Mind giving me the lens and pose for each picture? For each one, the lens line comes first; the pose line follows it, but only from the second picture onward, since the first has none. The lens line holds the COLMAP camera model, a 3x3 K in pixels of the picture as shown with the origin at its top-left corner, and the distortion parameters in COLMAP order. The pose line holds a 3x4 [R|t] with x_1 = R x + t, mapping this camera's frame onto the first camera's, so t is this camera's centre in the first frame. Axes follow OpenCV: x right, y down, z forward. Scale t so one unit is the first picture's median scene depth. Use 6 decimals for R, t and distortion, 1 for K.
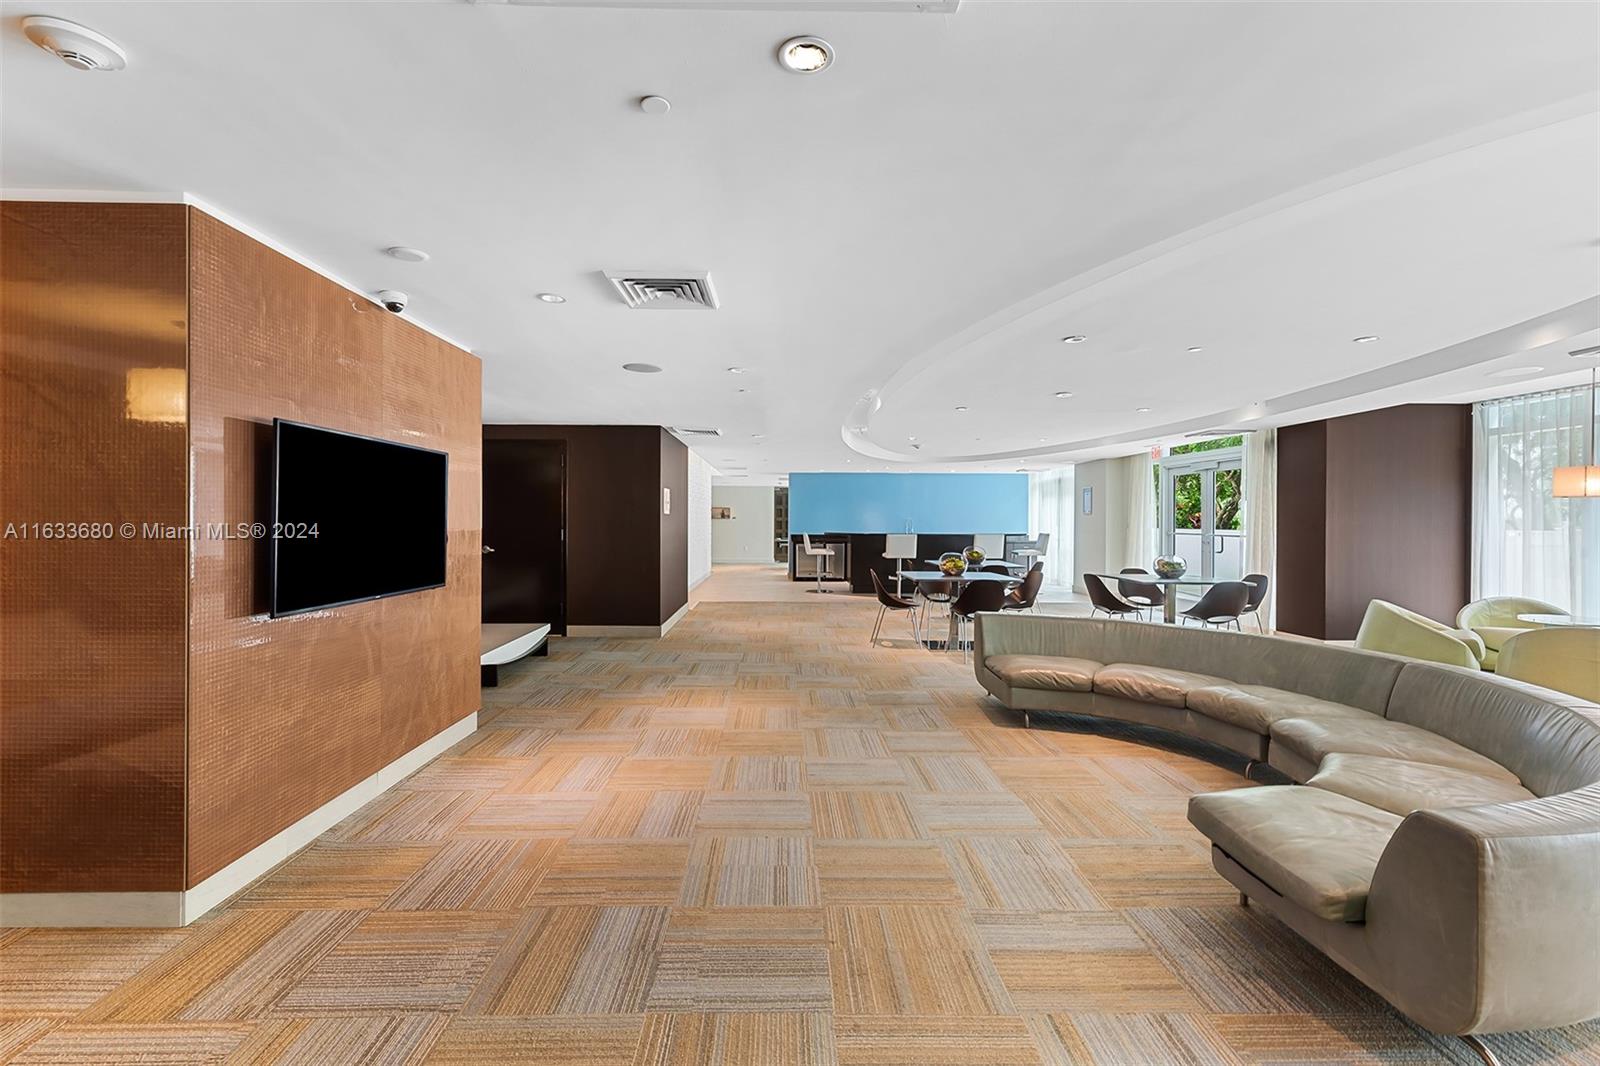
lens RADIAL K [[695.3, 0, 798.9], [0, 695.3, 522.5], [0, 0, 1]] dist [0.011145, -0.003189]
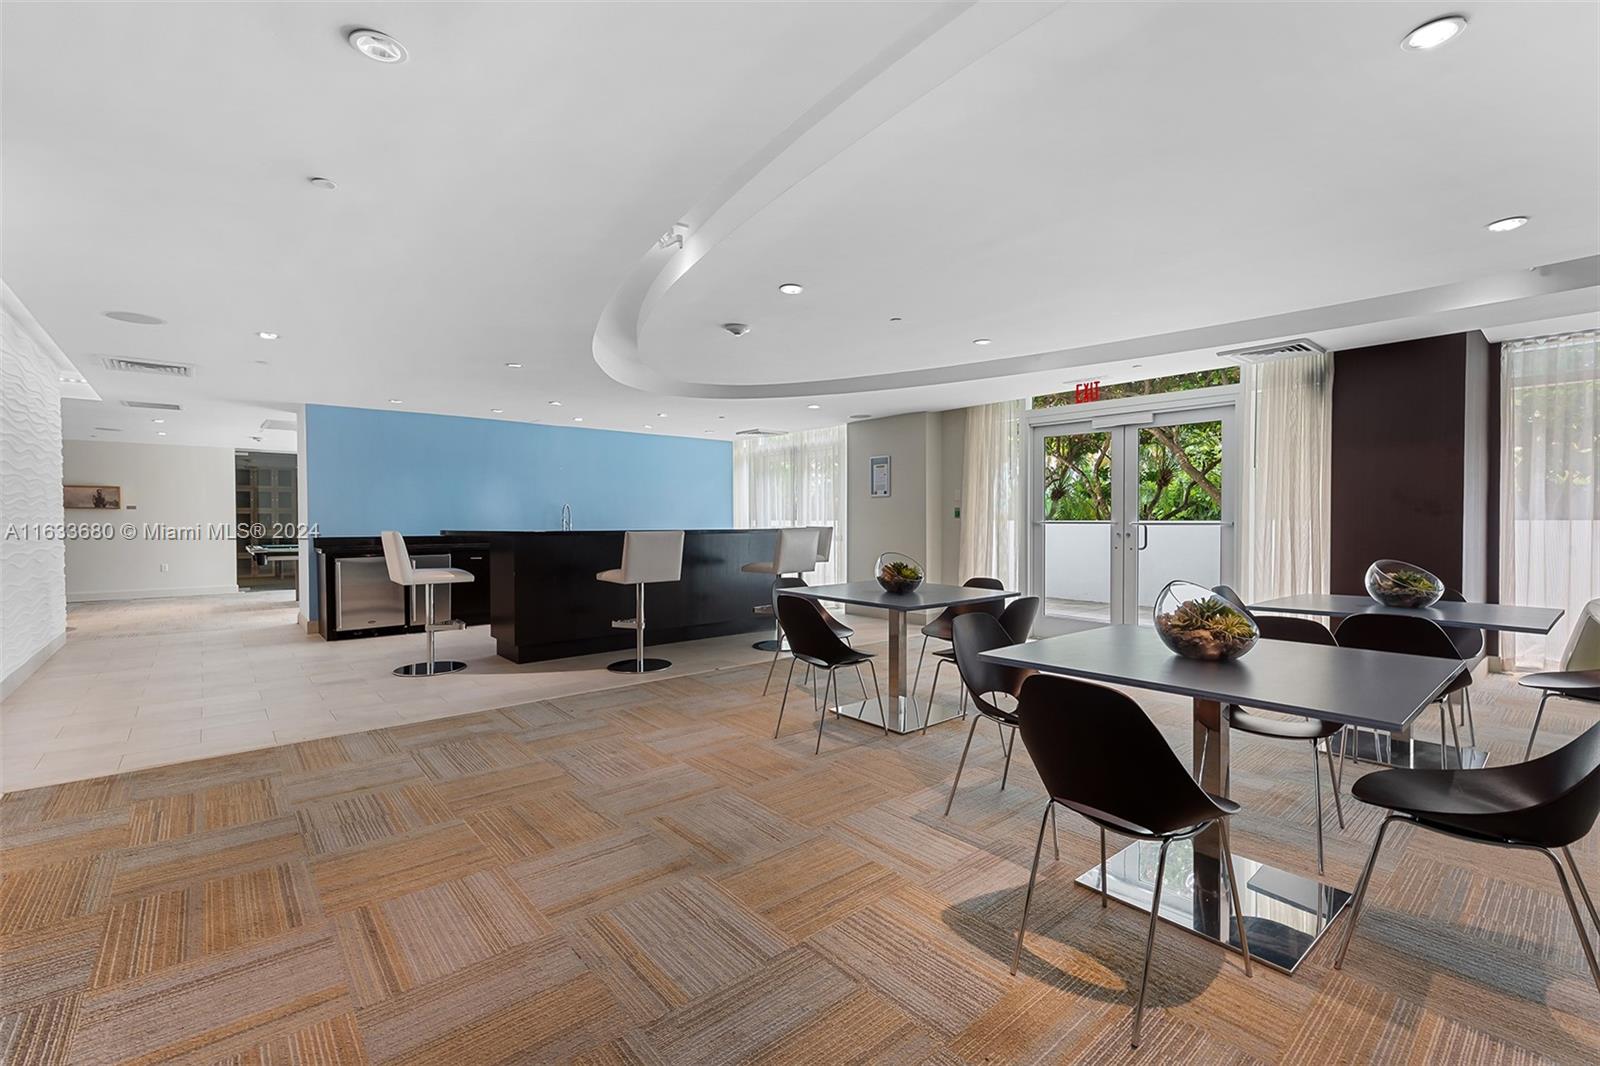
lens RADIAL K [[711.5, 0, 799.4], [0, 711.5, 530.0], [0, 0, 1]] dist [0.014327, 0.000049]
pose [[0.783535, -0.013145, 0.621209, -0.143802], [0.006298, 0.999893, 0.013214, 0.020759], [-0.621316, -0.006441, 0.783534, 1.110976]]
